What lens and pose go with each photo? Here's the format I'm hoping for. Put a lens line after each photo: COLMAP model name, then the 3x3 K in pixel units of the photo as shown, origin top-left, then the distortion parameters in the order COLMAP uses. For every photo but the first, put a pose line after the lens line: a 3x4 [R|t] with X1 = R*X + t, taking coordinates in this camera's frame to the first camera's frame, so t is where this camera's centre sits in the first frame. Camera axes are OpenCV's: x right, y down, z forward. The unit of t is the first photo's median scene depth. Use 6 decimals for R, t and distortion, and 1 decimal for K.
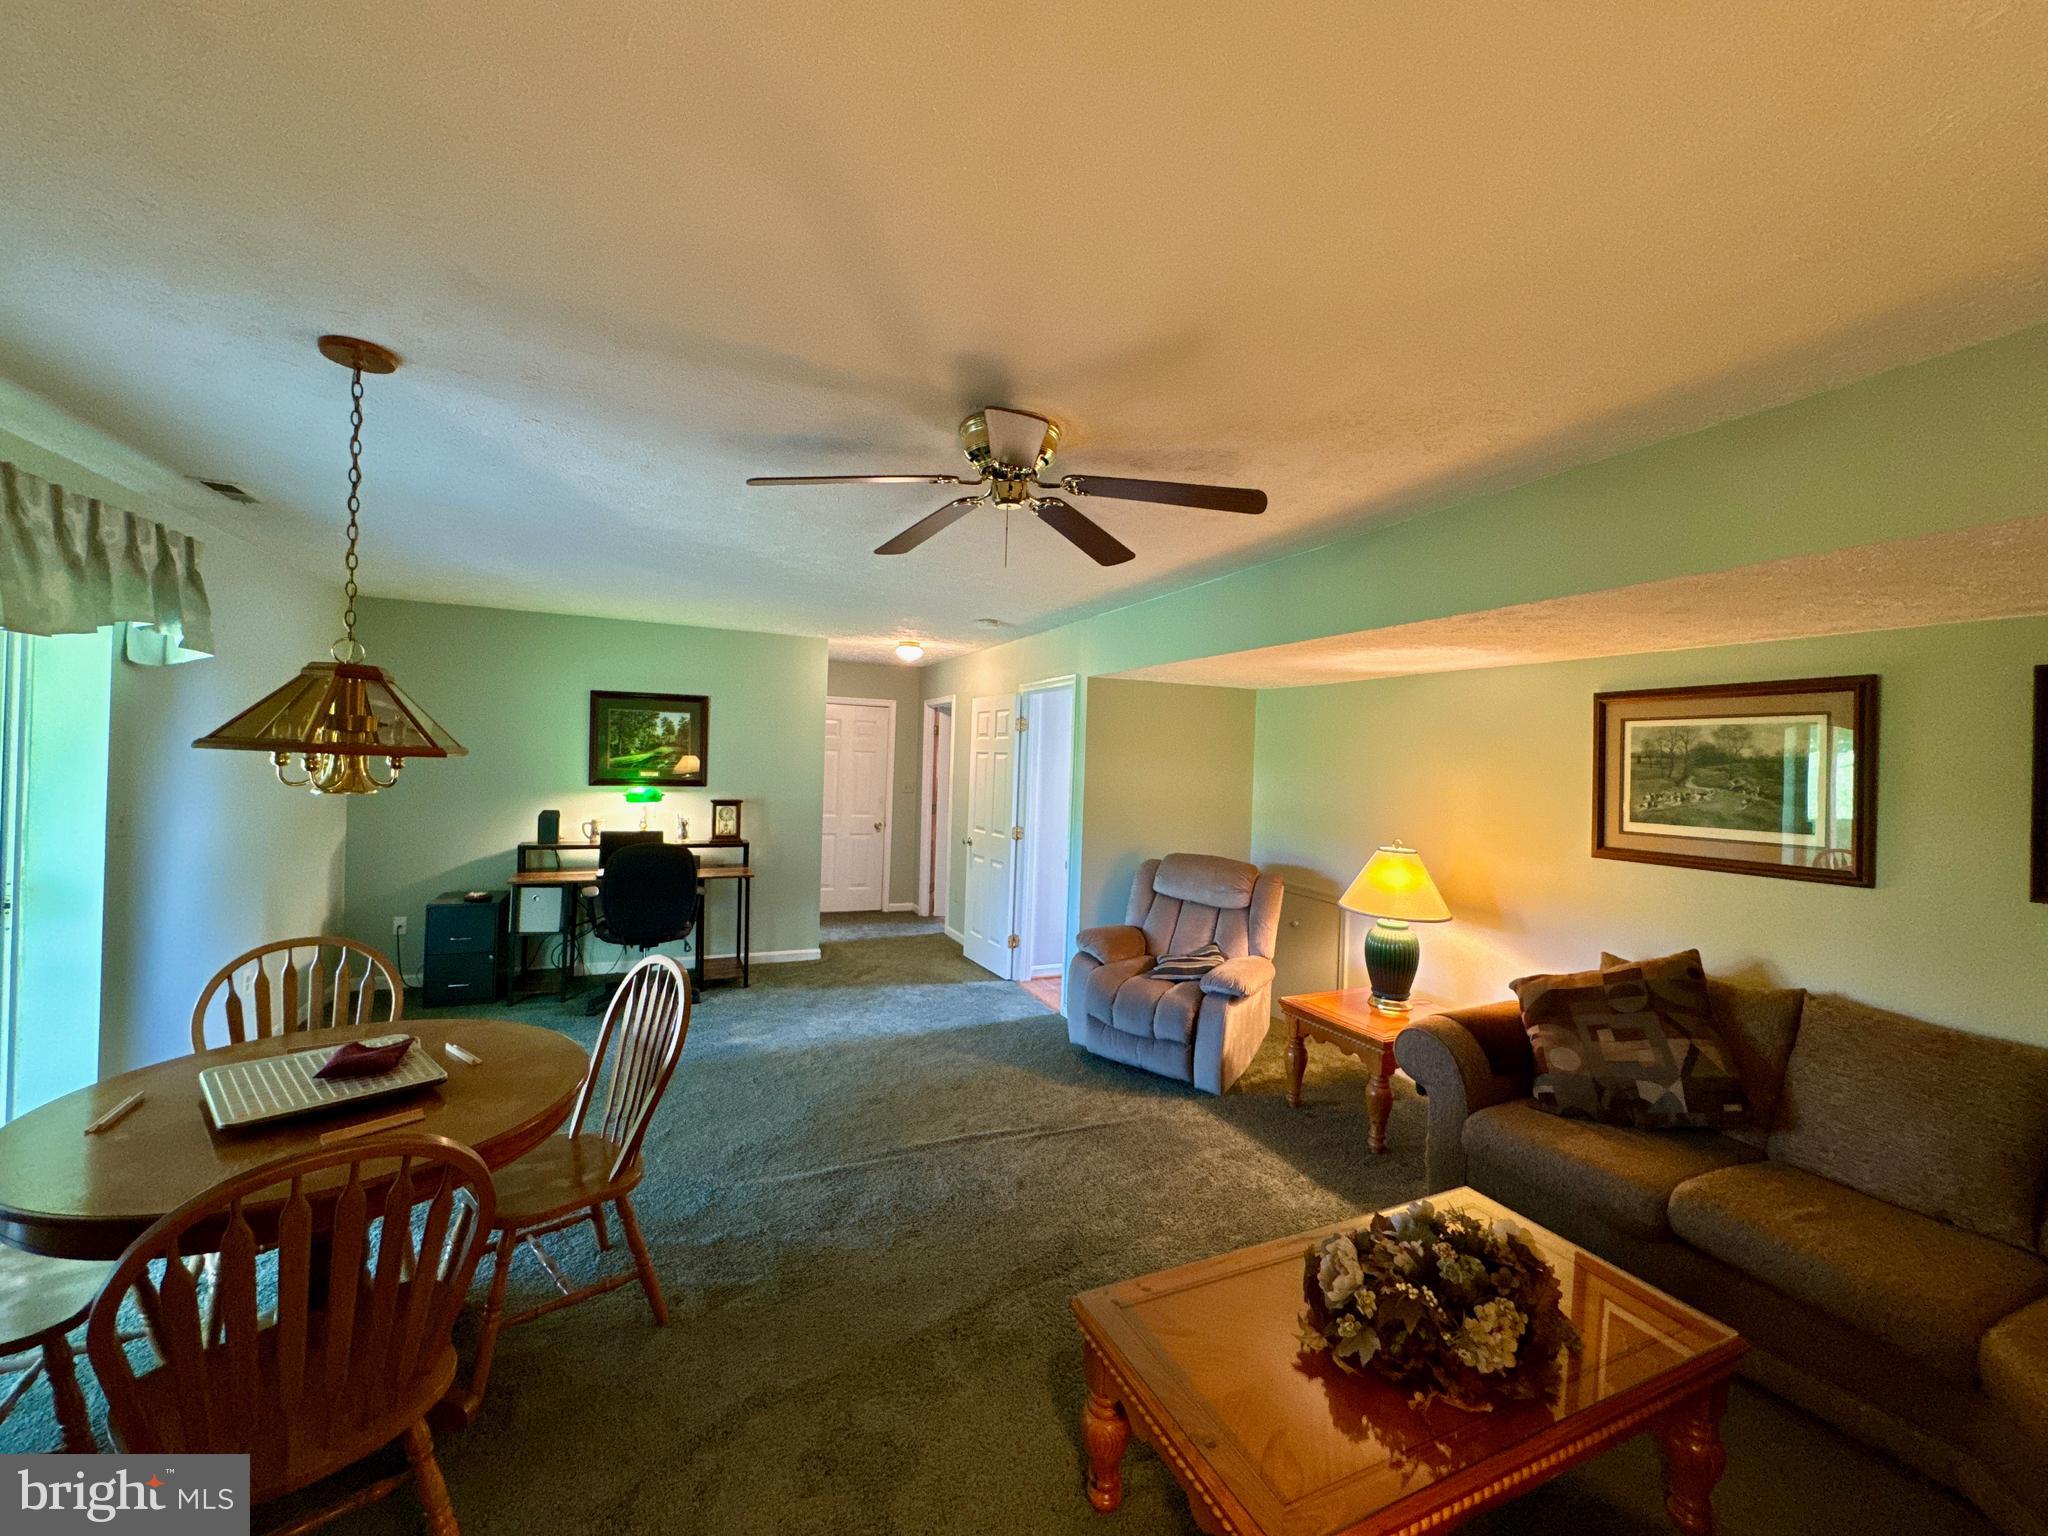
lens RADIAL K [[817.1, 0, 1023.9], [0, 817.1, 762.7], [0, 0, 1]] dist [-0.003309, 0.000482]
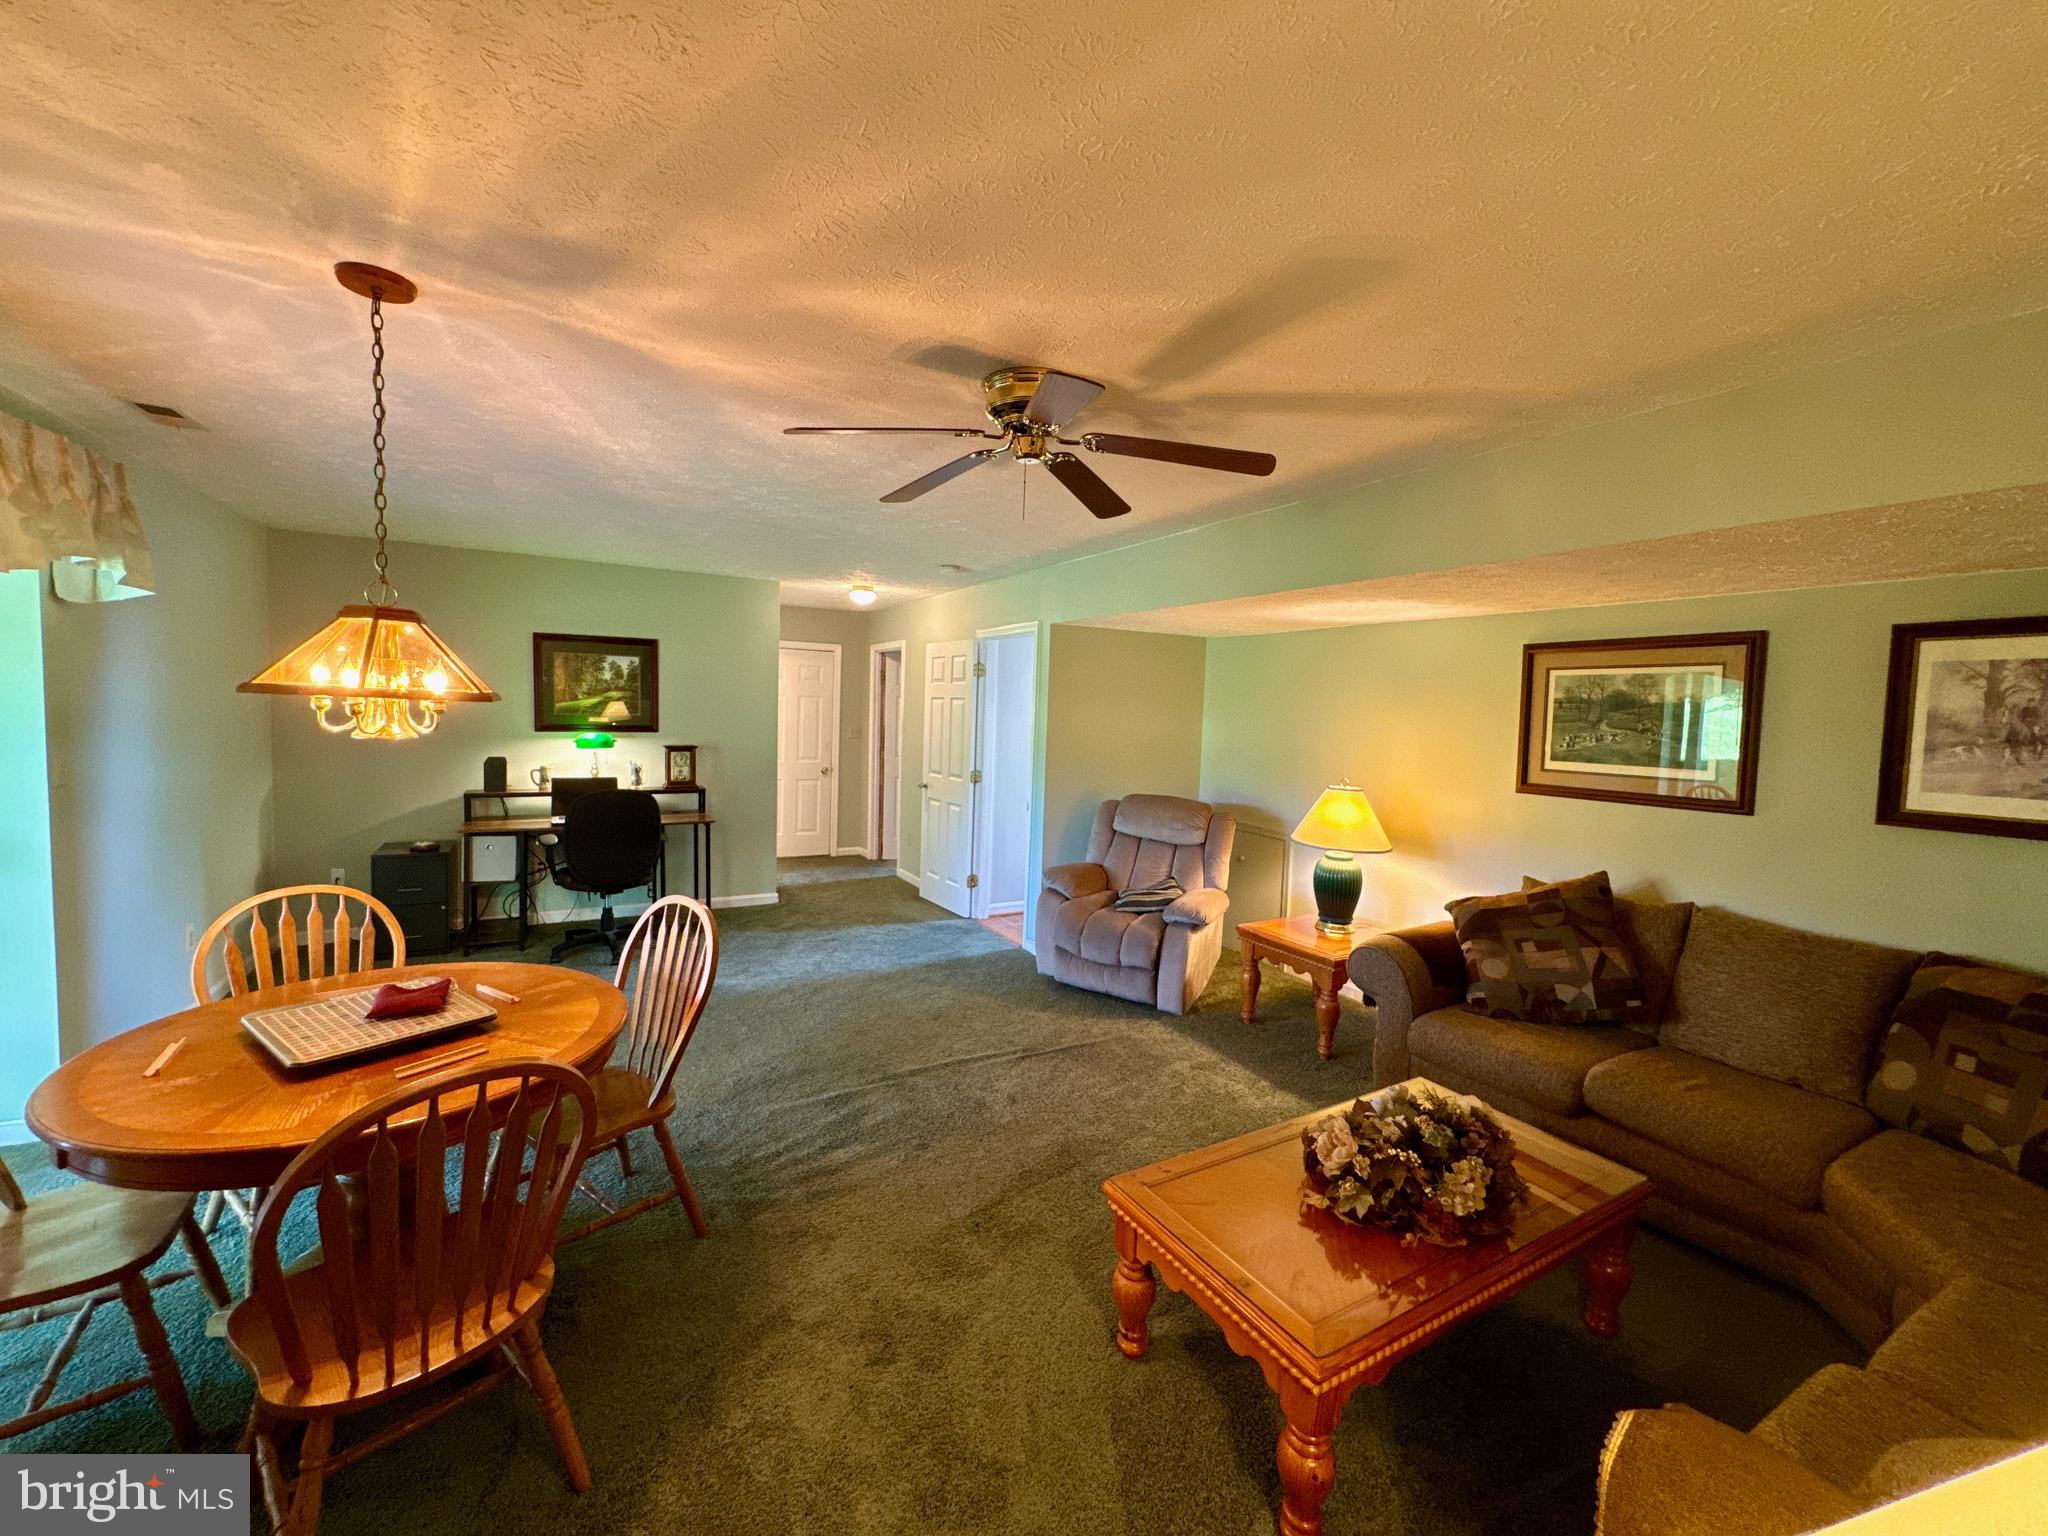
lens RADIAL K [[817.1, 0, 1023.9], [0, 817.1, 761.9], [0, 0, 1]] dist [-0.003309, 0.000482]
pose [[0.995082, -0.006705, 0.098823, -0.097618], [0.000181, 0.997828, 0.065874, 0.000646], [-0.099050, -0.065532, 0.992922, -0.045128]]
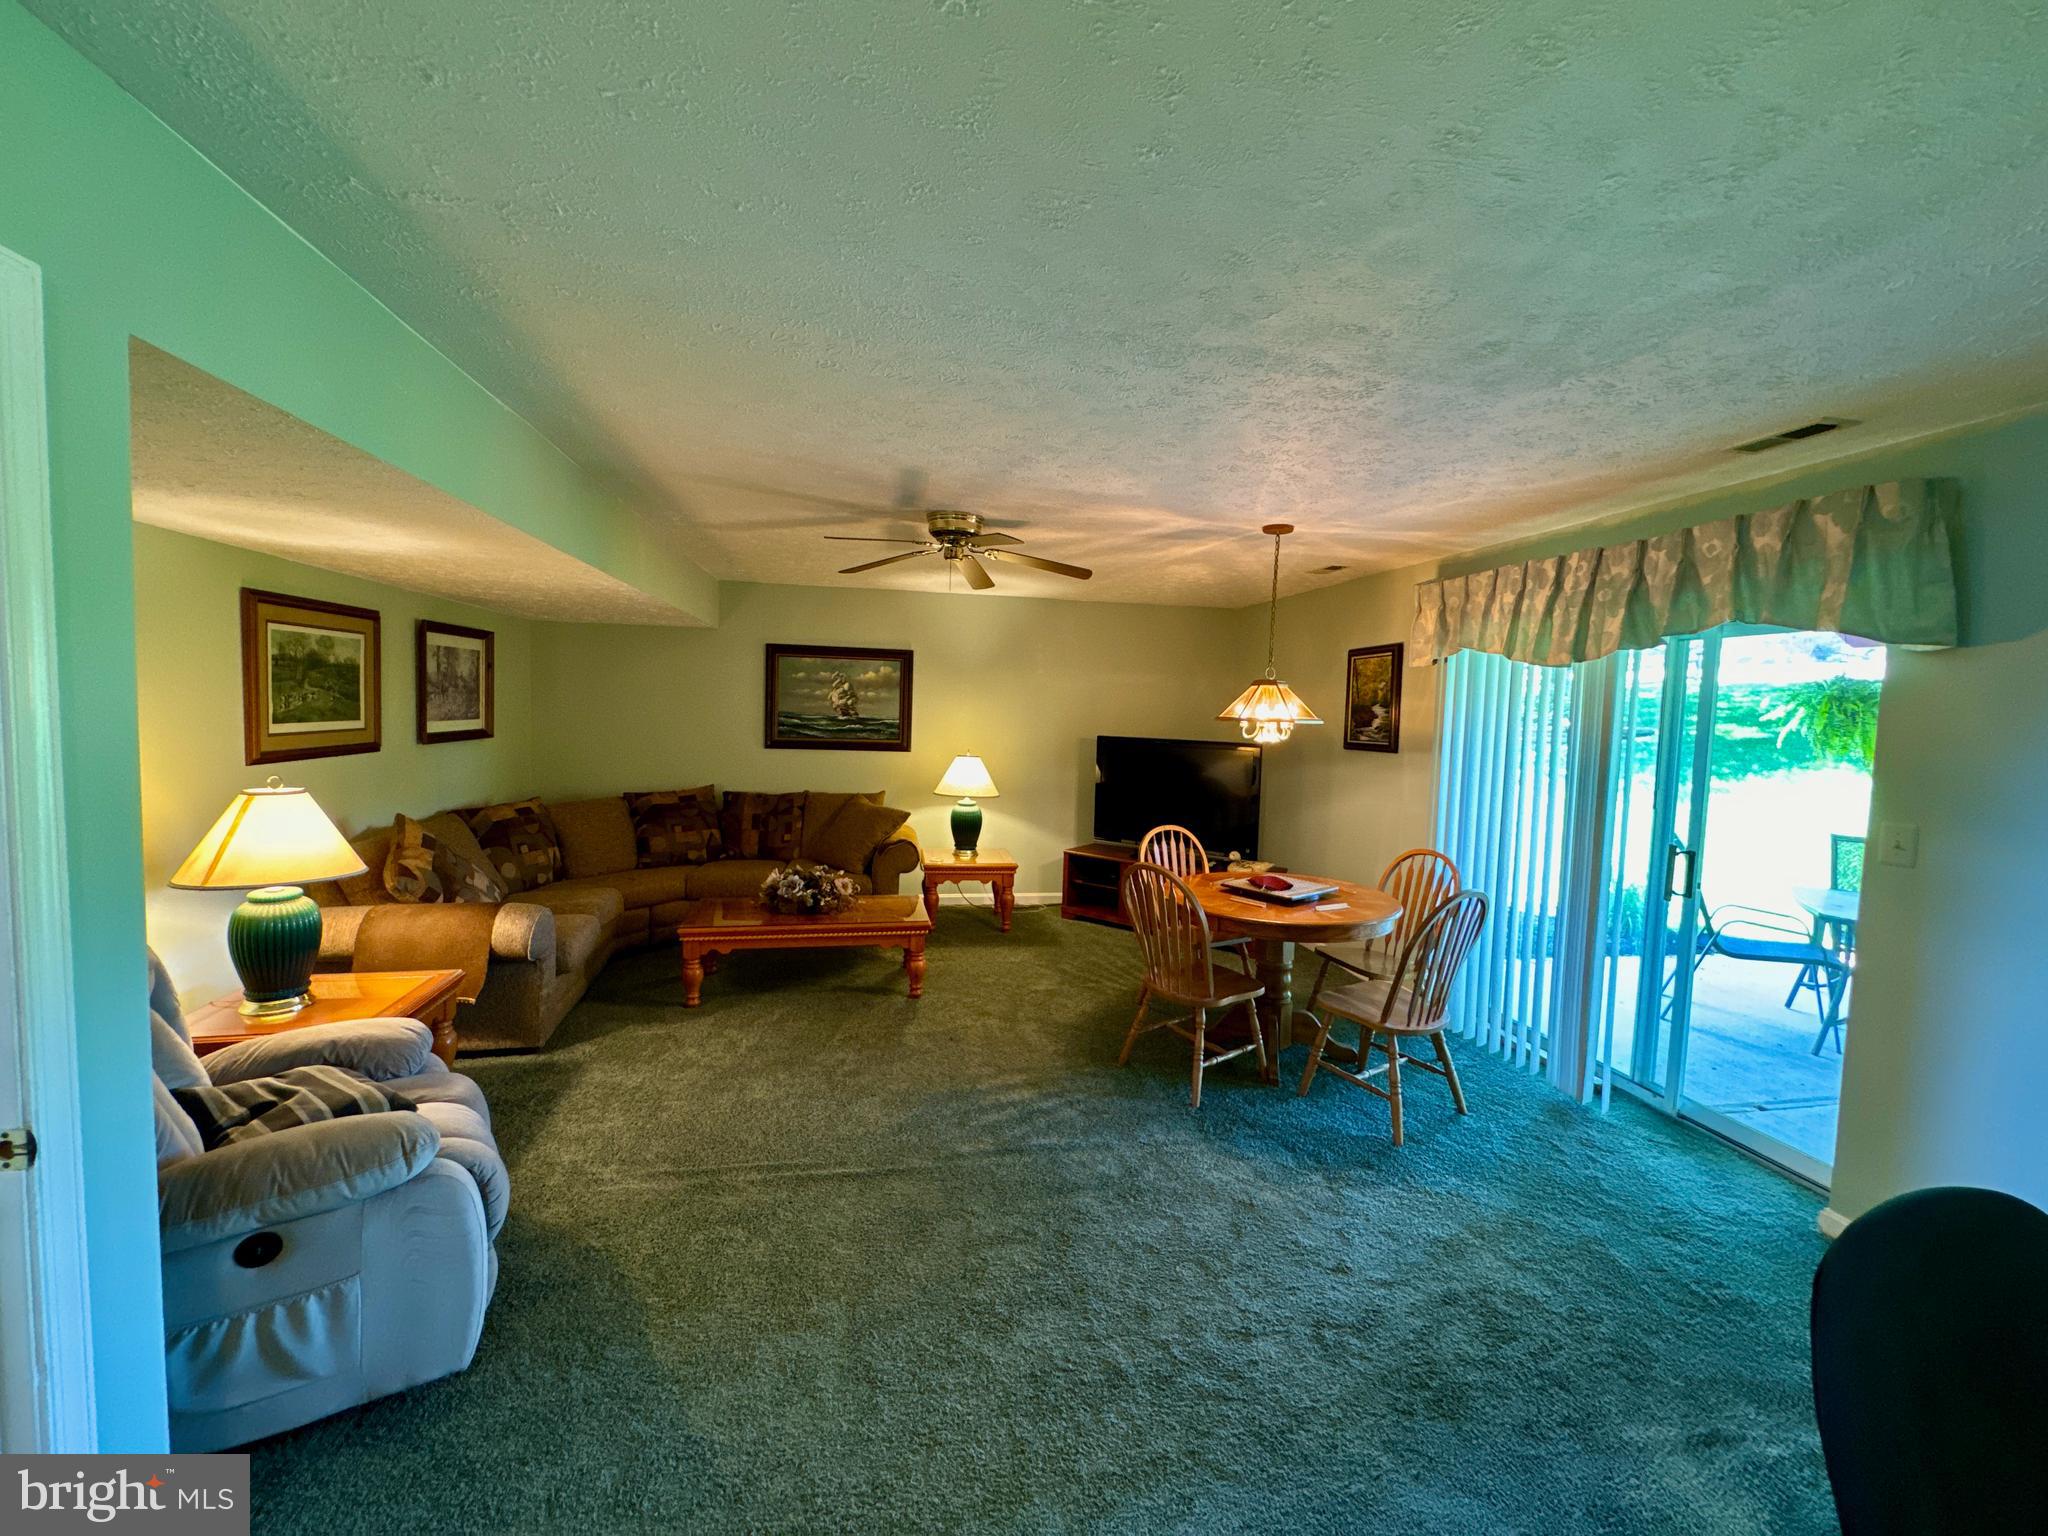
lens RADIAL K [[817.1, 0, 1024.2], [0, 817.1, 762.7], [0, 0, 1]] dist [-0.003309, 0.000482]
pose [[-0.973169, -0.078340, 0.216342, -0.430335], [-0.062457, 0.994891, 0.079311, -0.019702], [-0.221450, 0.063671, -0.973091, 2.006909]]
